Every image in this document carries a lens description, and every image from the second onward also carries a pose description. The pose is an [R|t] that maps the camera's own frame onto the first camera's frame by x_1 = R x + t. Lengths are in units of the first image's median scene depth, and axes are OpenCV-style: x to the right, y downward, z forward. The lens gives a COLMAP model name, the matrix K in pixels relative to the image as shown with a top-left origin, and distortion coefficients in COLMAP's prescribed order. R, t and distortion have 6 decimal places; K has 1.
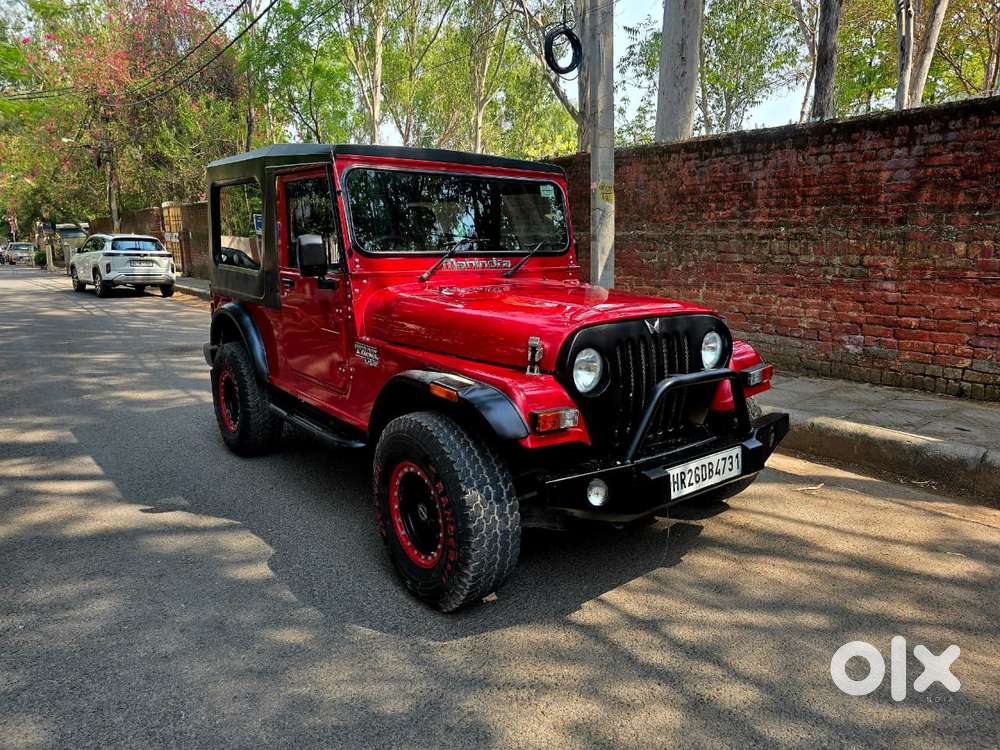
lens RADIAL K [[673.5, 0, 499.2], [0, 673.5, 368.2], [0, 0, 1]] dist [0.056397, -0.050399]
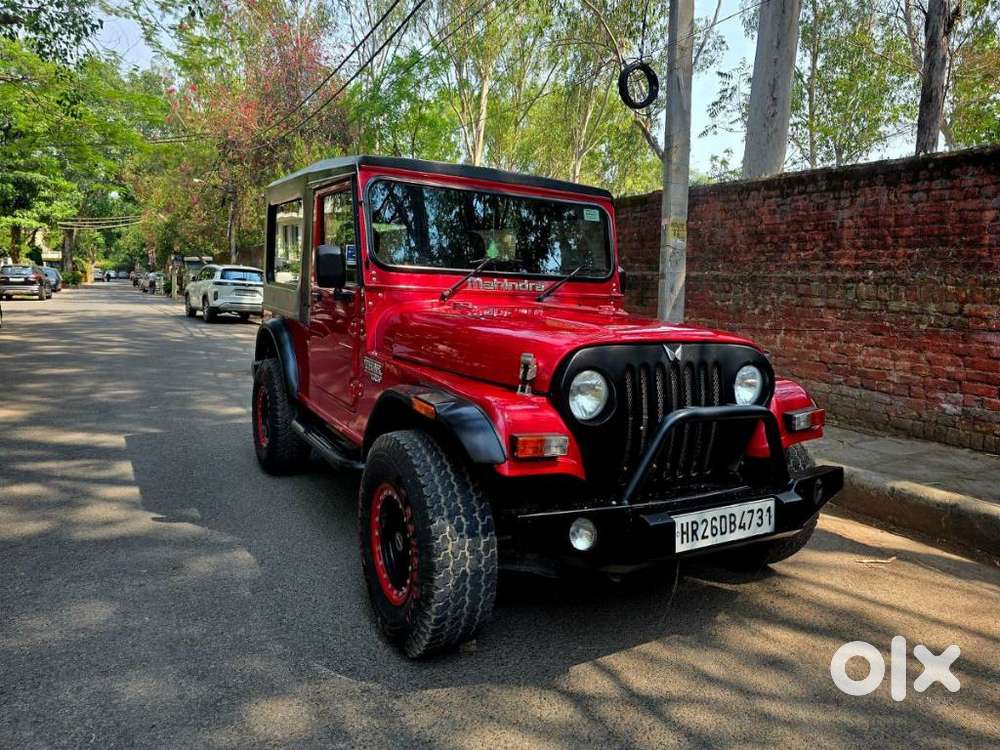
lens RADIAL K [[673.5, 0, 502.7], [0, 673.5, 361.4], [0, 0, 1]] dist [0.056397, -0.050399]
pose [[0.989379, 0.055601, -0.134308, 0.067972], [-0.065981, 0.995065, -0.074110, 0.016045], [0.129525, 0.082184, 0.988164, 0.052624]]
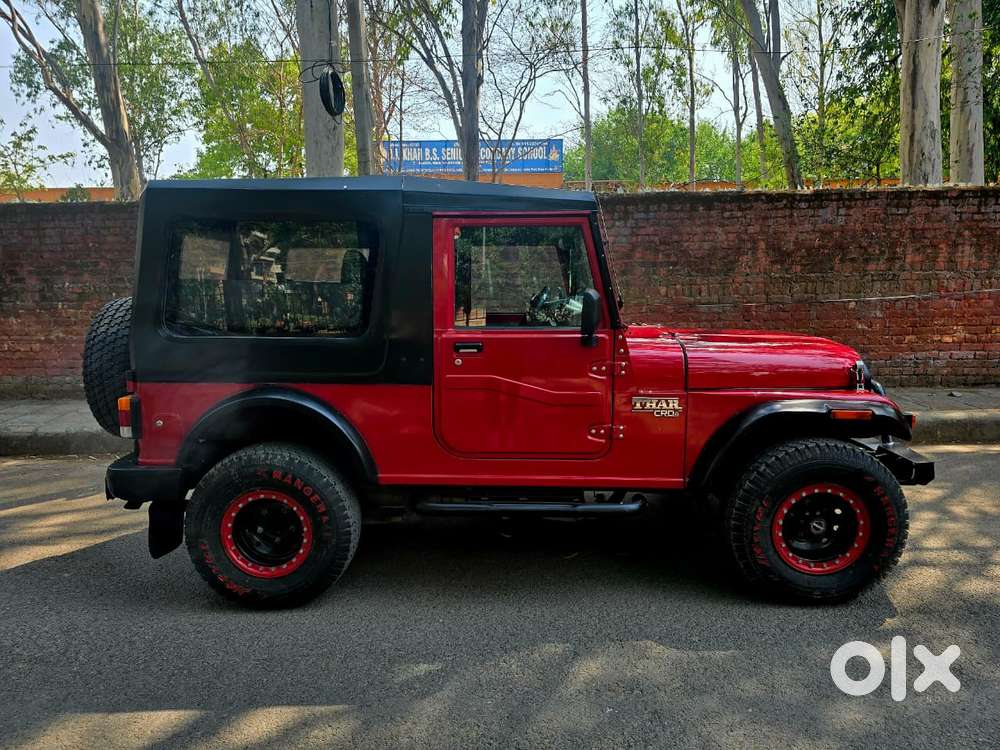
lens RADIAL K [[673.5, 0, 496.9], [0, 673.5, 378.7], [0, 0, 1]] dist [0.056397, -0.050399]
pose [[0.628773, -0.120526, 0.768191, -0.668250], [0.161619, 0.986597, 0.022506, -0.073779], [-0.760607, 0.110003, 0.639825, 0.335813]]
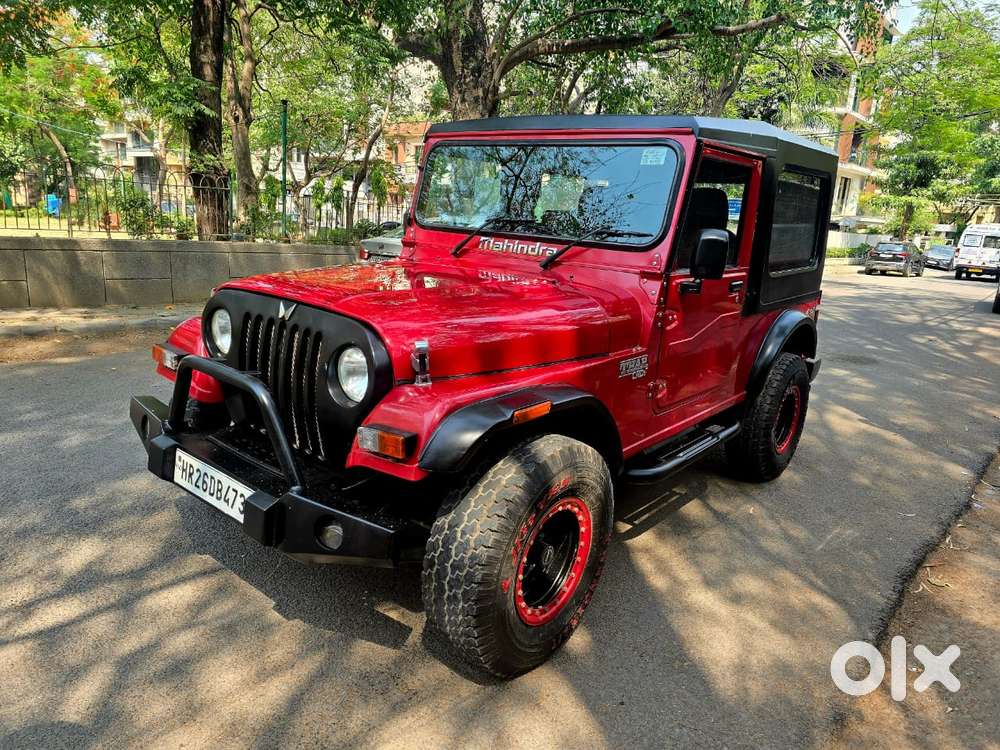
lens RADIAL K [[673.5, 0, 502.5], [0, 673.5, 378.4], [0, 0, 1]] dist [0.056397, -0.050399]
pose [[0.201610, 0.249059, -0.947271, 0.583707], [-0.252084, 0.947745, 0.195532, -0.114201], [0.946471, 0.199370, 0.253859, 0.571707]]
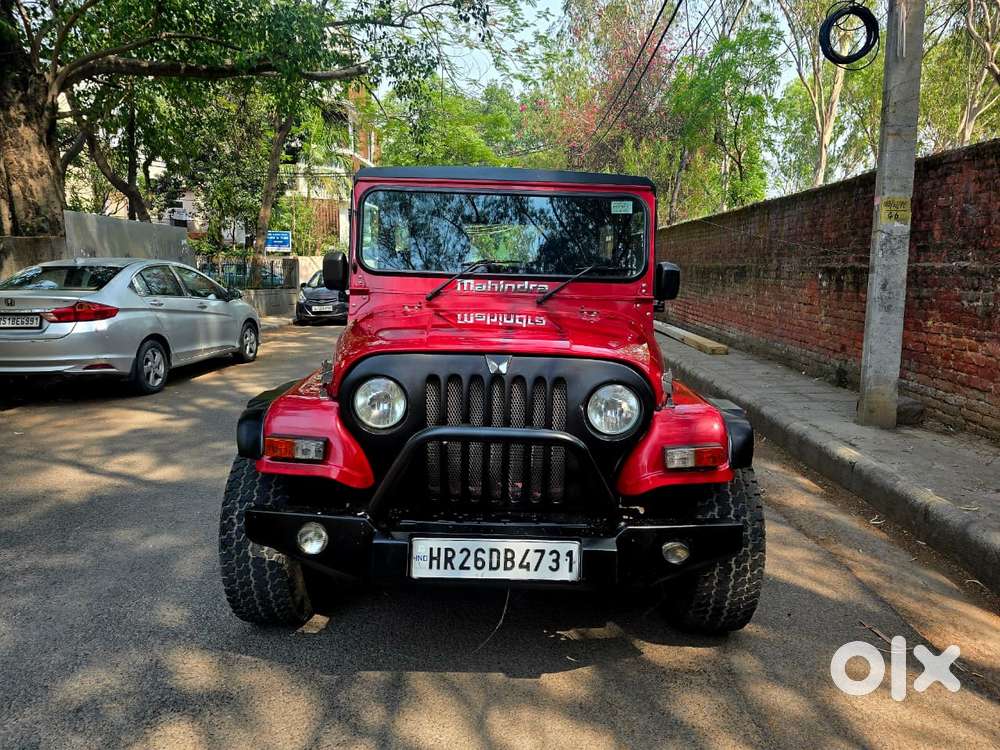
lens RADIAL K [[673.5, 0, 510.9], [0, 673.5, 376.1], [0, 0, 1]] dist [0.056397, -0.050399]
pose [[0.786991, 0.119026, -0.605374, 0.392959], [-0.141450, 0.989887, 0.010741, -0.032047], [0.600530, 0.077177, 0.795869, 0.201701]]
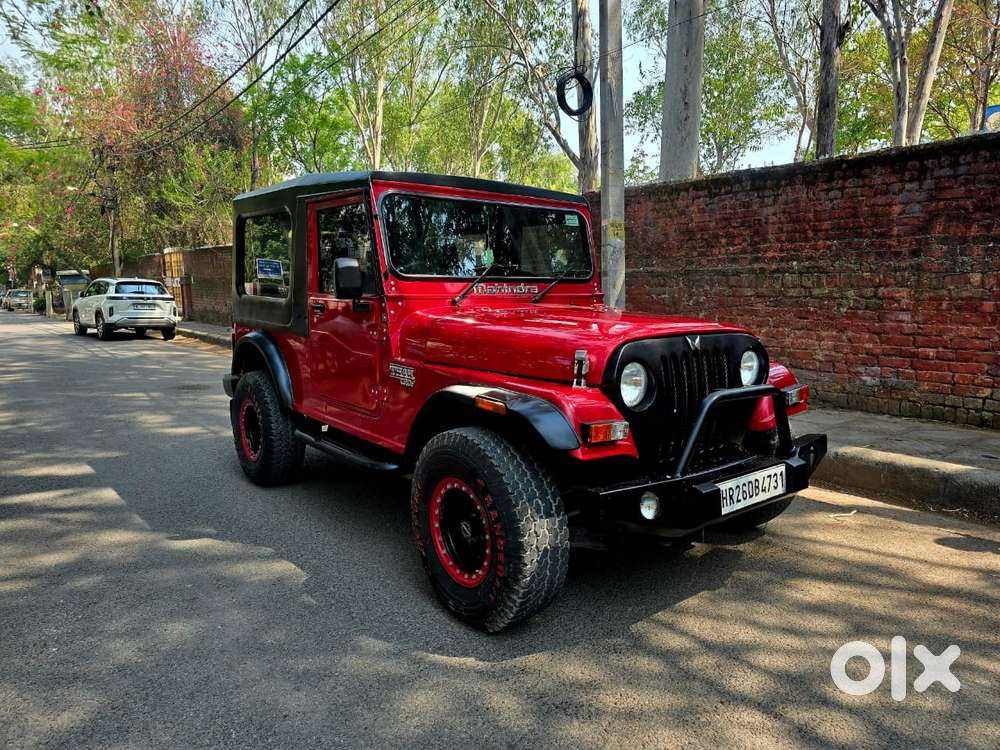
lens RADIAL K [[673.5, 0, 493.2], [0, 673.5, 371.2], [0, 0, 1]] dist [0.056397, -0.050399]
pose [[0.999997, -0.001286, 0.001857, -0.038671], [0.001403, 0.997917, -0.064497, 0.023852], [-0.001770, 0.064500, 0.997916, 0.001551]]
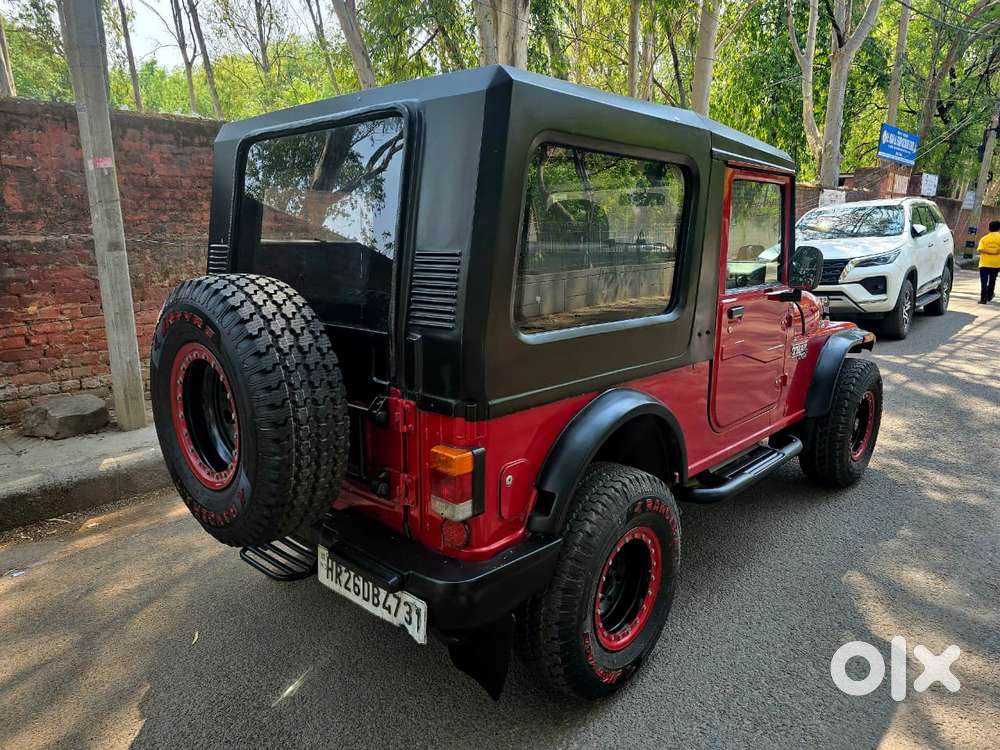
lens RADIAL K [[673.5, 0, 502.0], [0, 673.5, 371.2], [0, 0, 1]] dist [0.056397, -0.050399]
pose [[-0.161240, -0.204089, 0.965582, -0.735189], [0.192865, 0.953004, 0.233636, -0.211580], [-0.967887, 0.223898, -0.114301, 0.983481]]
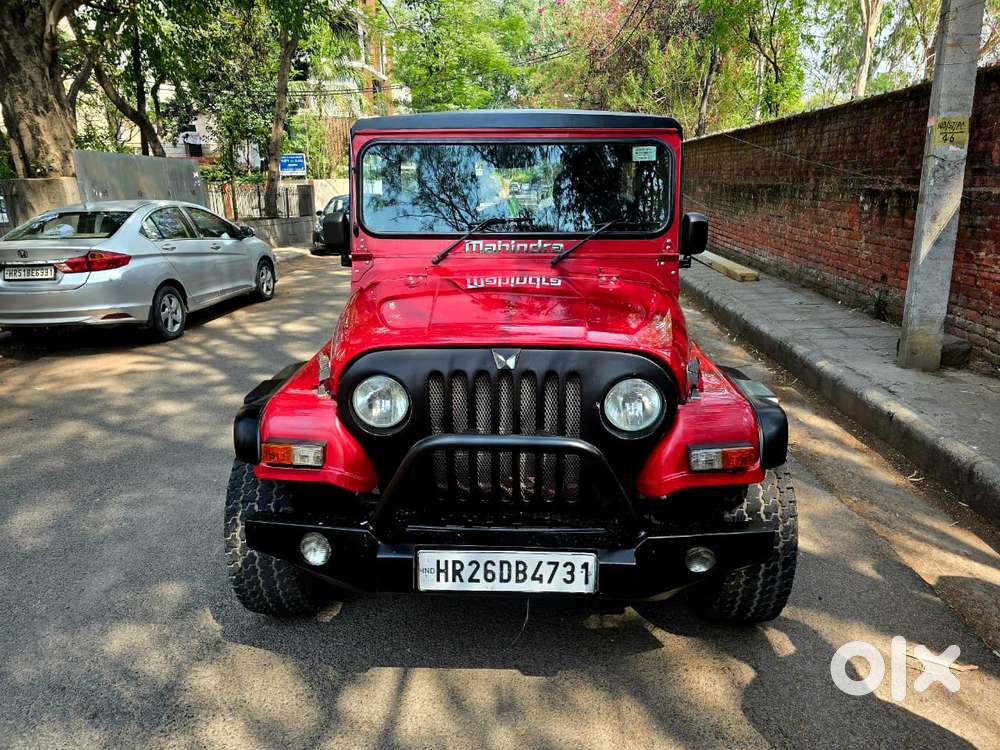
lens RADIAL K [[673.5, 0, 500.1], [0, 673.5, 371.2], [0, 0, 1]] dist [0.056397, -0.050399]
pose [[0.758904, 0.174847, -0.627291, 0.371724], [-0.117815, 0.984249, 0.131808, -0.078607], [0.640457, -0.026126, 0.767550, 0.233136]]
